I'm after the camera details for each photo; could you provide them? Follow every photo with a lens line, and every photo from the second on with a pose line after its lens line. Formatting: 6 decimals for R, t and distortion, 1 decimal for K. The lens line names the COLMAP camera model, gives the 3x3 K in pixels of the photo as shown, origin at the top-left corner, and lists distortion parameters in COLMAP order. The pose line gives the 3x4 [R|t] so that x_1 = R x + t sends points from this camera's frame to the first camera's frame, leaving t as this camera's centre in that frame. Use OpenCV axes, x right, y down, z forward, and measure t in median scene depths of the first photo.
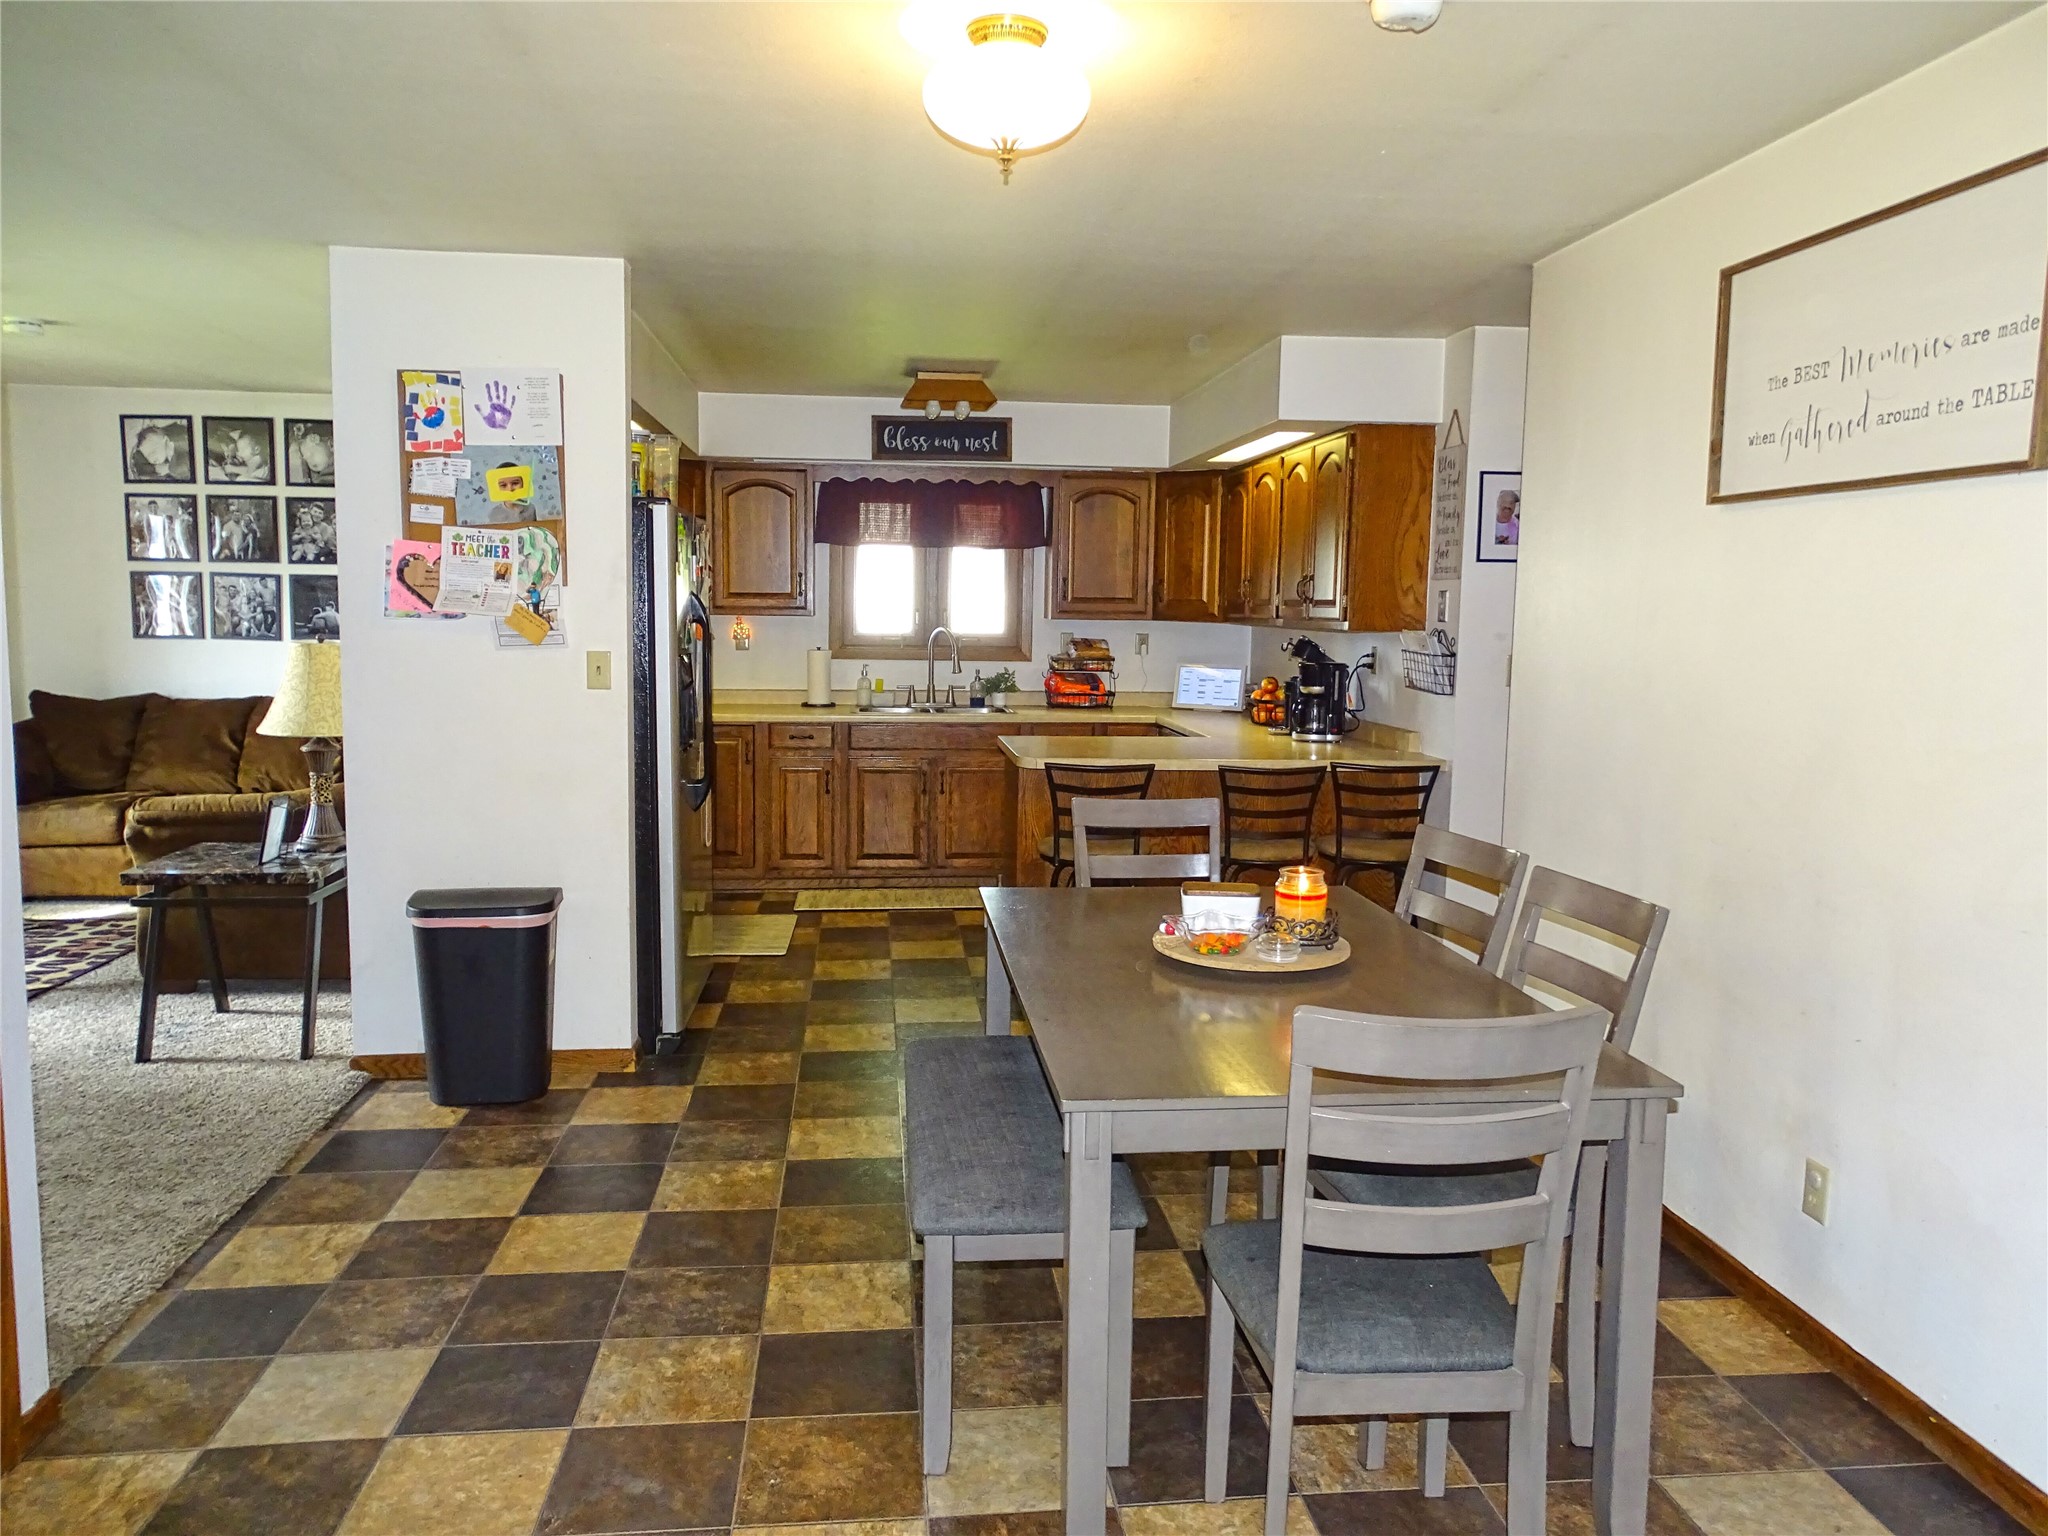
lens RADIAL K [[1446.9, 0, 1026.4], [0, 1446.9, 756.9], [0, 0, 1]] dist [-0.009770, 0.001230]
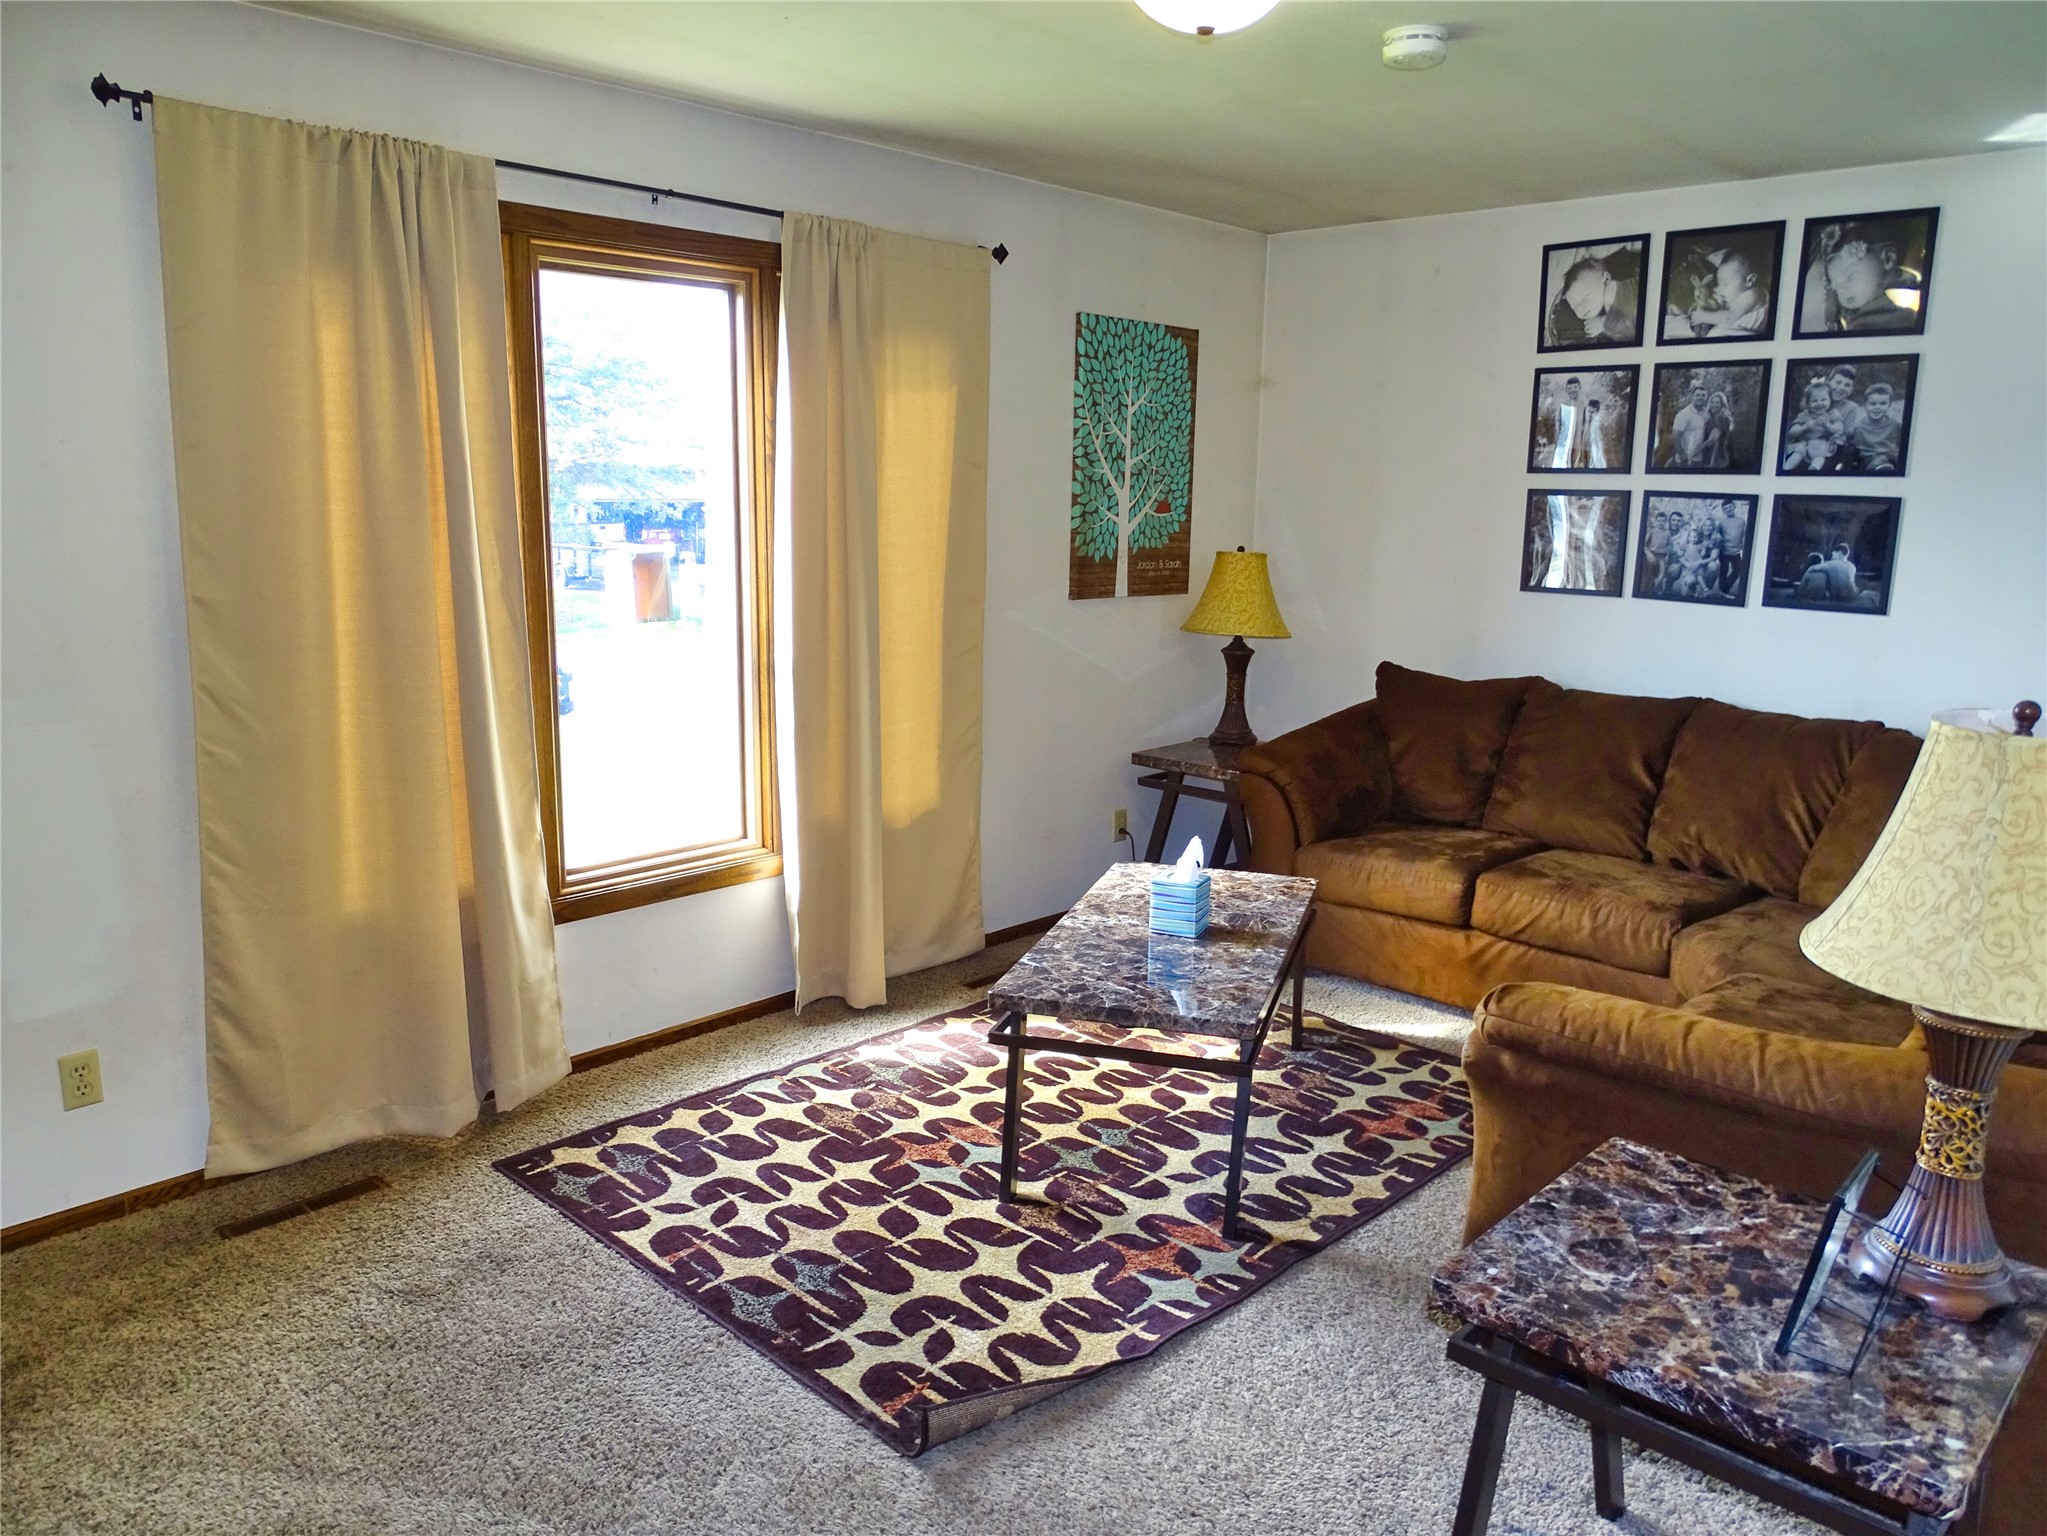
lens RADIAL K [[1459.0, 0, 1030.2], [0, 1459.0, 762.0], [0, 0, 1]] dist [-0.001900, 0.006848]
pose [[0.645932, 0.139678, -0.750507, -0.249339], [-0.087344, 0.990185, 0.109110, -0.057764], [0.758381, -0.004925, 0.651793, 0.389484]]
